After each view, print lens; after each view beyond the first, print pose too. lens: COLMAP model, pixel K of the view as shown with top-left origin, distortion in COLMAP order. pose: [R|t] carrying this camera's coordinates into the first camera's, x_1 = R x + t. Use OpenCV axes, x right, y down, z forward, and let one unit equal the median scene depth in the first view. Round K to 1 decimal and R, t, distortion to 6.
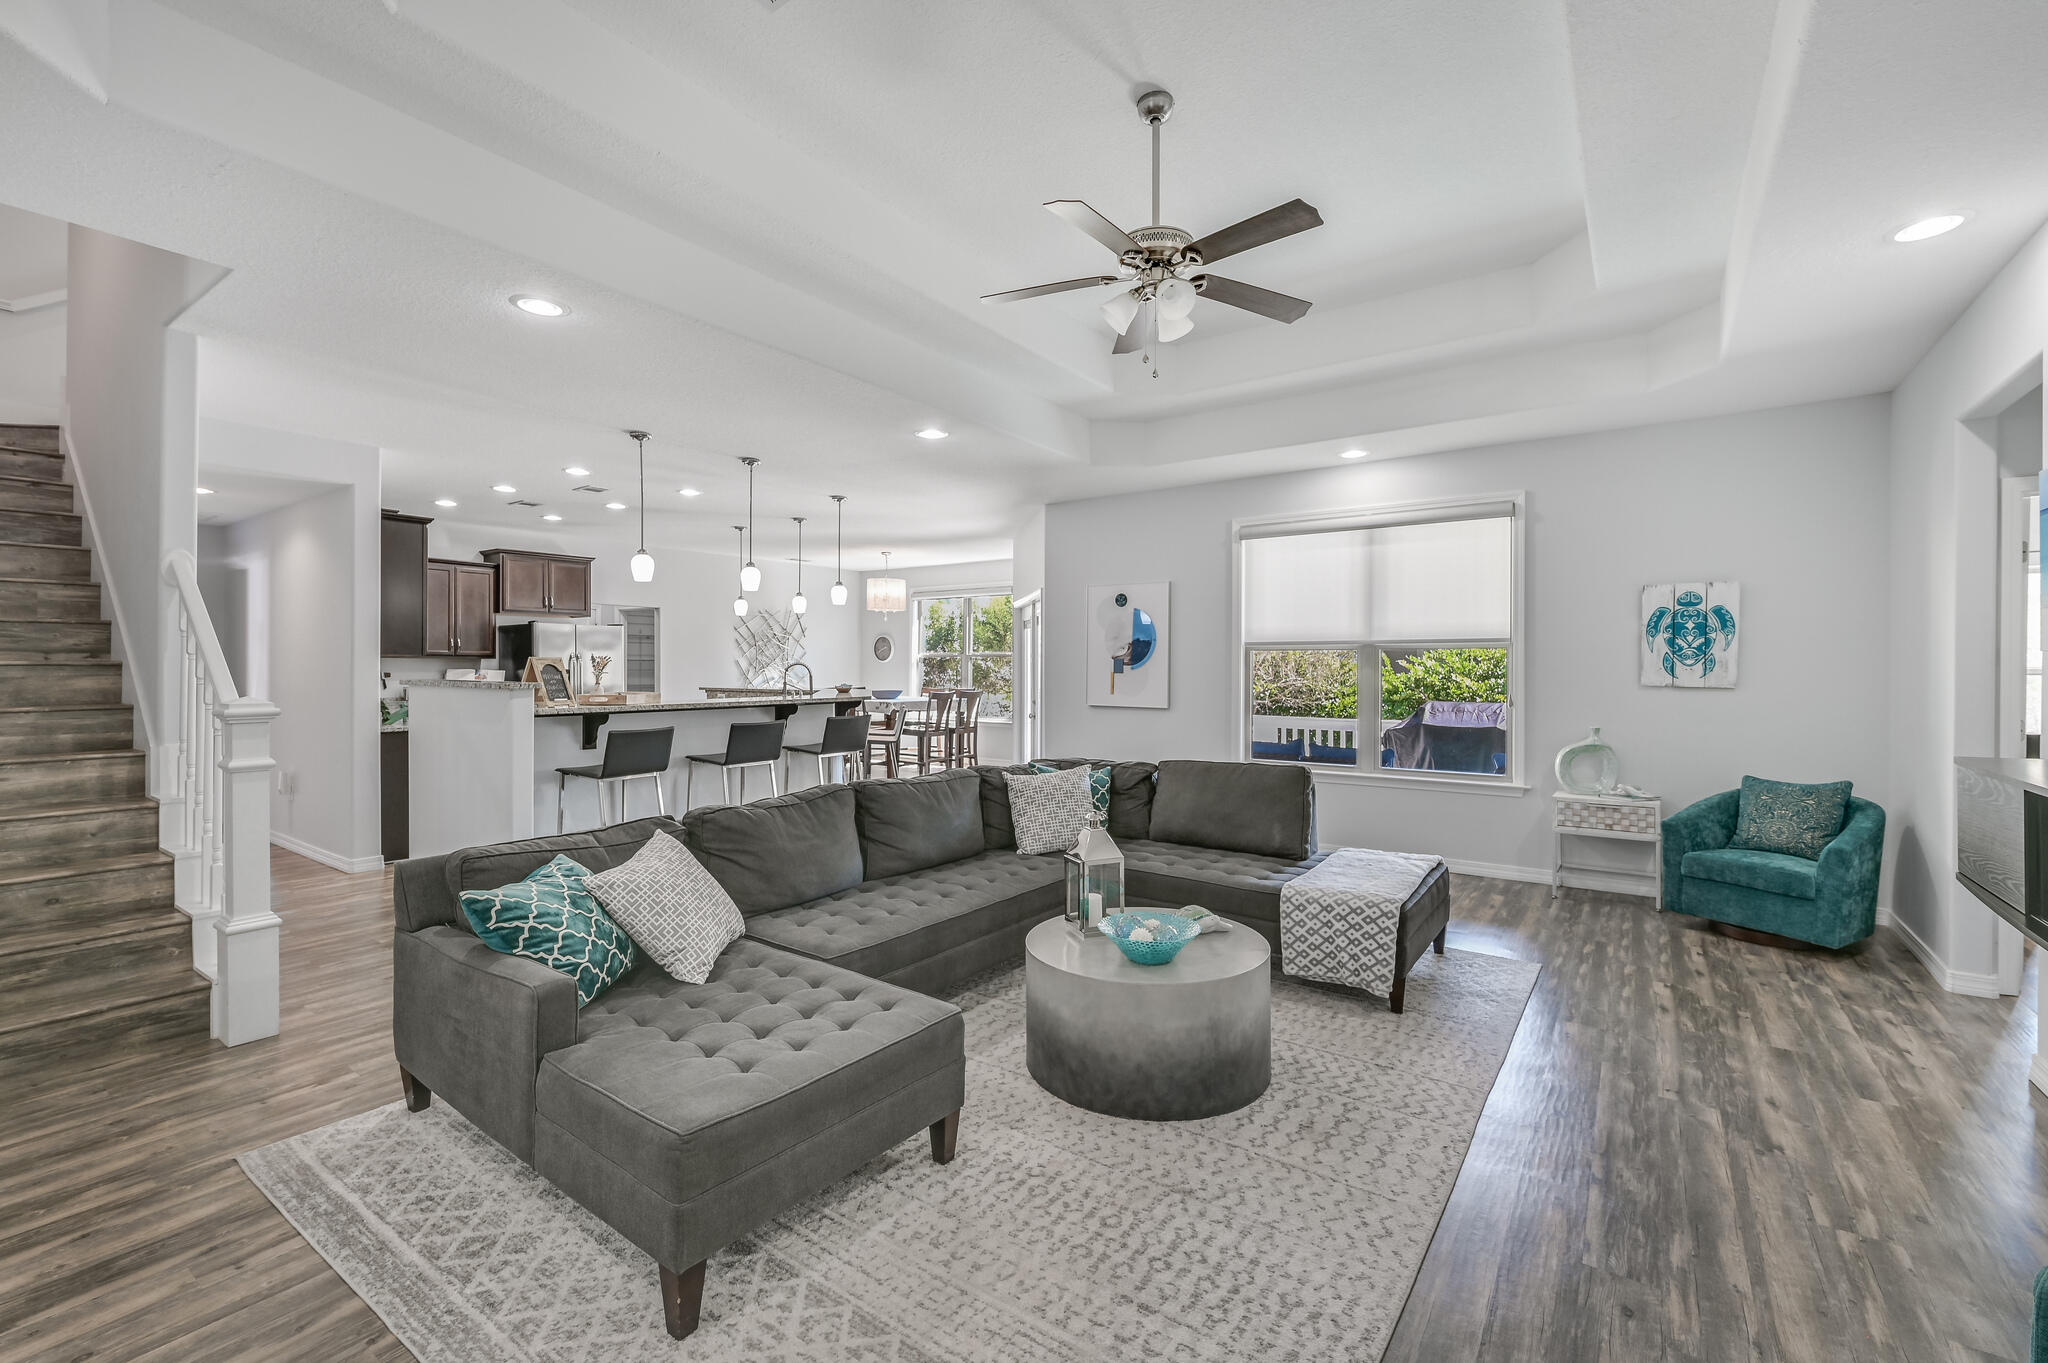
lens RADIAL K [[870.9, 0, 1027.5], [0, 870.9, 669.0], [0, 0, 1]] dist [0.001314, 0.000284]
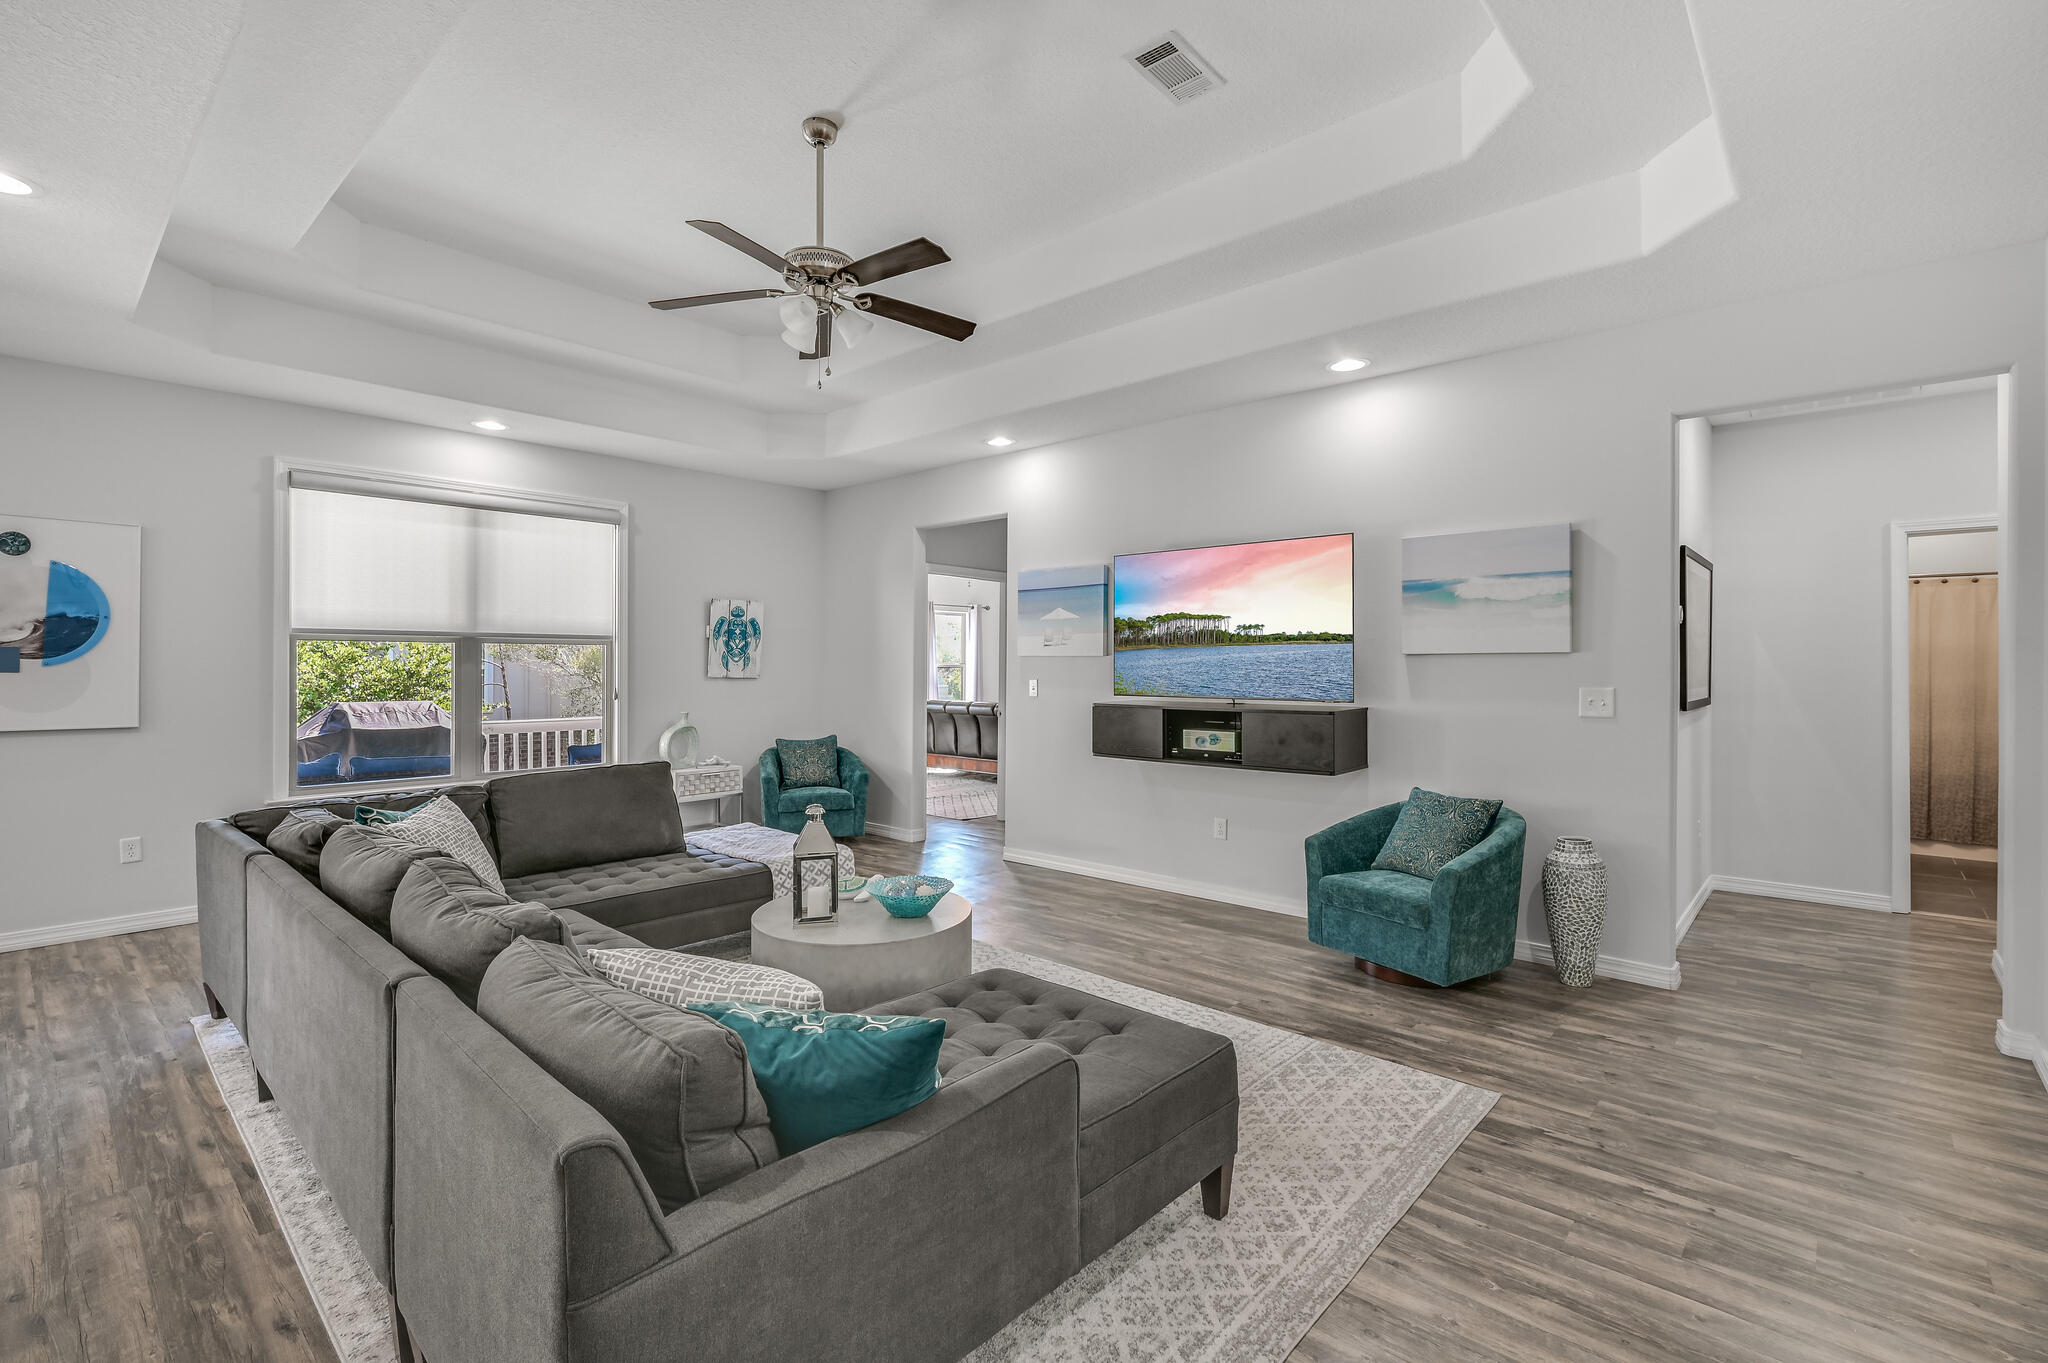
lens RADIAL K [[922.1, 0, 1029.4], [0, 922.1, 671.9], [0, 0, 1]] dist [0.000534, -0.000010]
pose [[0.111472, -0.008540, 0.993731, -0.591505], [0.000476, 0.999963, 0.008540, -0.000239], [-0.993767, -0.000479, 0.111472, 0.391707]]
